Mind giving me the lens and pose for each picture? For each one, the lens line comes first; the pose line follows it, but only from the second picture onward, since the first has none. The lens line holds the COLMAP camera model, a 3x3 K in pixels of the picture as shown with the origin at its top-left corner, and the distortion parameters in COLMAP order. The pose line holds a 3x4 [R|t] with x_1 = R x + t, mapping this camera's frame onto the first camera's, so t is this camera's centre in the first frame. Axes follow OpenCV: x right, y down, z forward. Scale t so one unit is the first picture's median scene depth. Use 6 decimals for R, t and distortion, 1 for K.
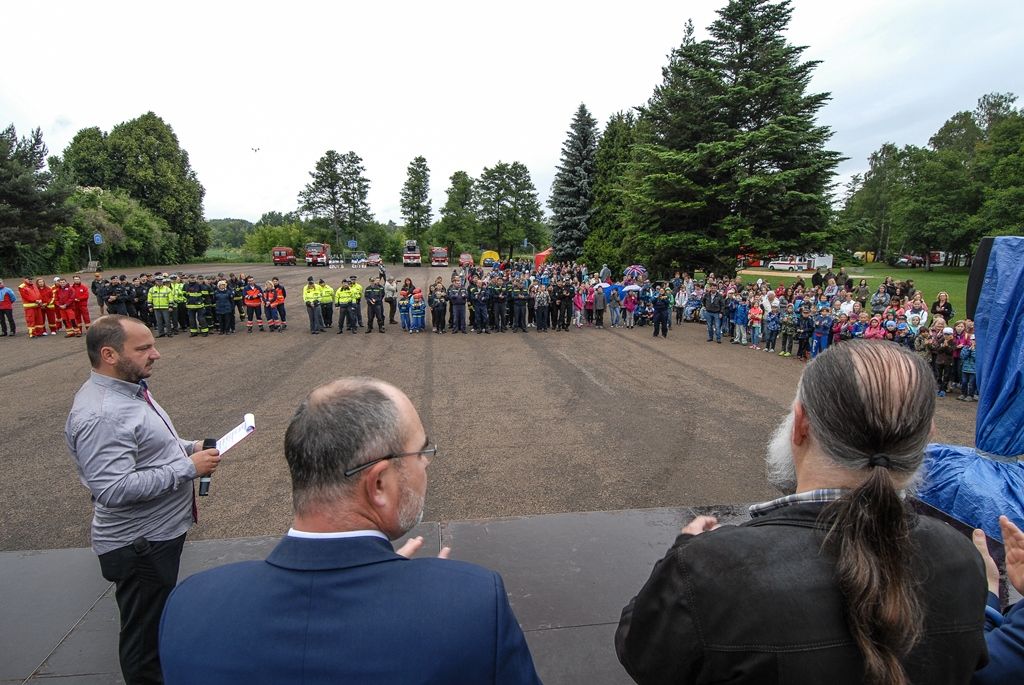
lens RADIAL K [[528.9, 0, 512.0], [0, 528.9, 342.5], [0, 0, 1]] dist [0.048308, -0.055818]
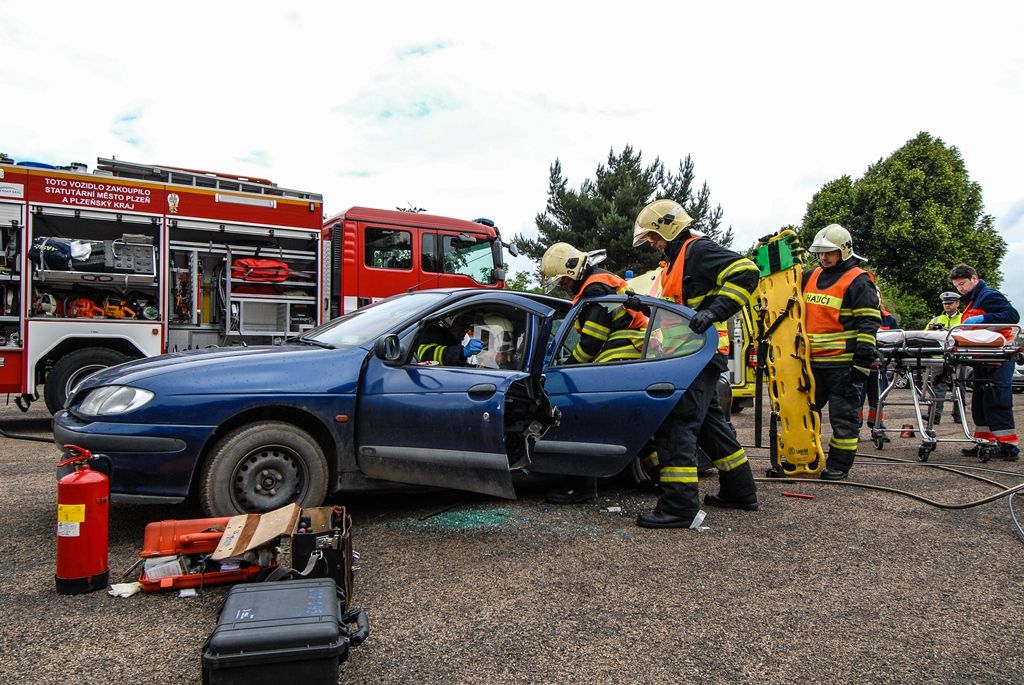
lens RADIAL K [[713.3, 0, 513.7], [0, 713.3, 353.9], [0, 0, 1]] dist [-0.001154, -0.009687]
pose [[0.374626, -0.012742, -0.927088, -0.072173], [-0.166962, 0.982633, -0.080973, -0.025197], [0.912019, 0.185123, 0.365992, 0.252524]]
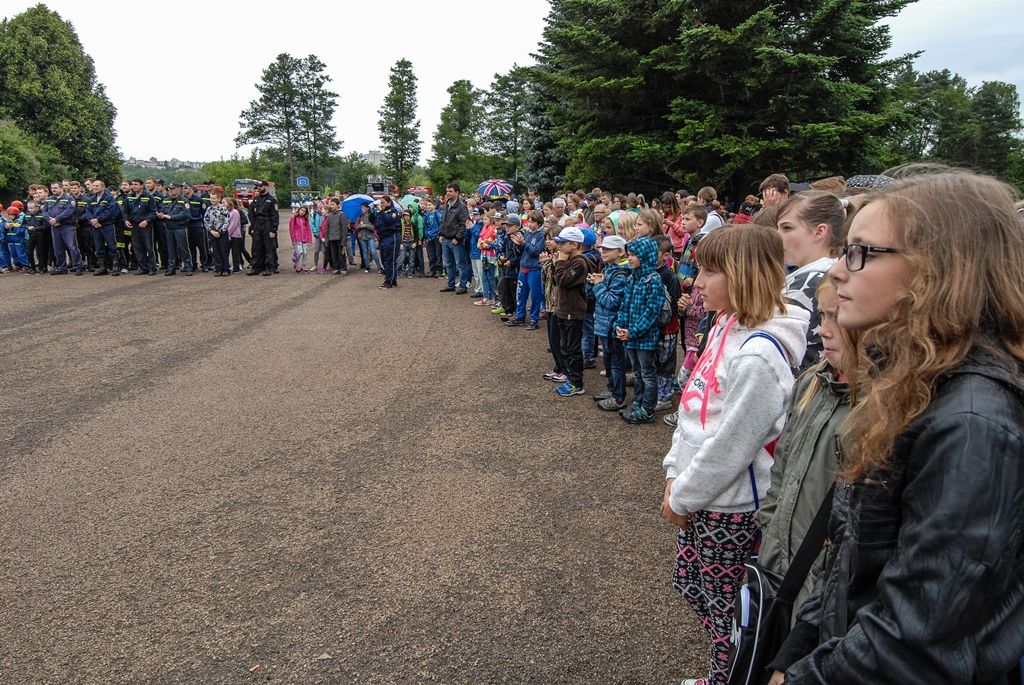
lens RADIAL K [[713.3, 0, 513.7], [0, 713.3, 353.9], [0, 0, 1]] dist [-0.001154, -0.009687]
pose [[0.992504, 0.030752, -0.118280, 0.098442], [-0.026642, 0.998990, 0.036179, 0.006078], [0.119273, -0.032757, 0.992321, 0.056183]]
